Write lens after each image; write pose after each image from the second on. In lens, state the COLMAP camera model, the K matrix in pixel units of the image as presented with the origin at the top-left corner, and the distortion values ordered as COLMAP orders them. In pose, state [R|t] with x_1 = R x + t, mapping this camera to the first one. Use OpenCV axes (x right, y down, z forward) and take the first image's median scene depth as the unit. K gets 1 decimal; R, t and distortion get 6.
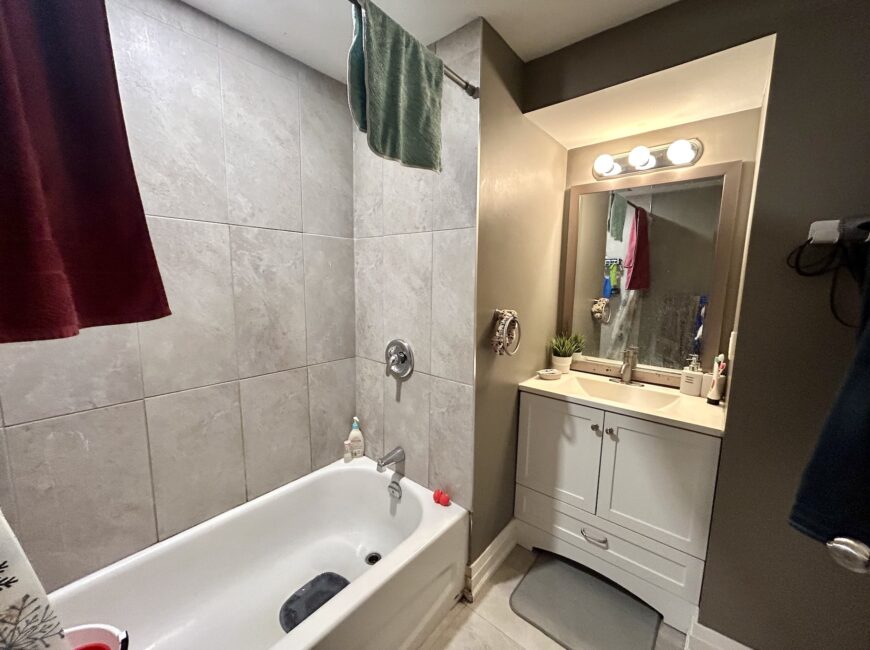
lens RADIAL K [[357.5, 0, 430.7], [0, 357.5, 325.0], [0, 0, 1]] dist [-0.000910, 0.001160]
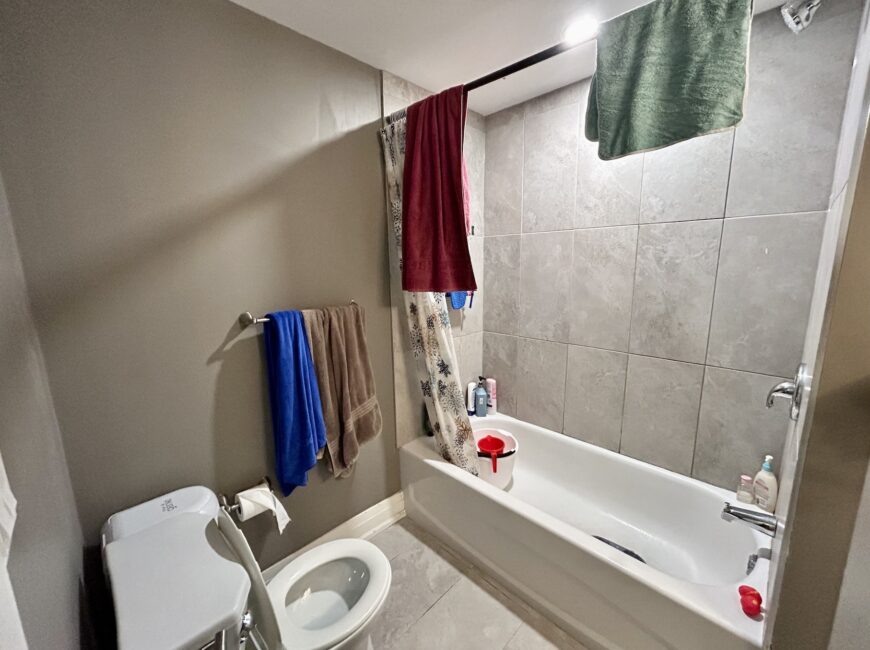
lens RADIAL K [[357.5, 0, 430.7], [0, 357.5, 325.0], [0, 0, 1]] dist [-0.000910, 0.001160]
pose [[-0.095424, 0.165303, -0.981616, 0.692924], [-0.116311, 0.977509, 0.175919, -0.074861], [0.988618, 0.130960, -0.074052, 0.408320]]
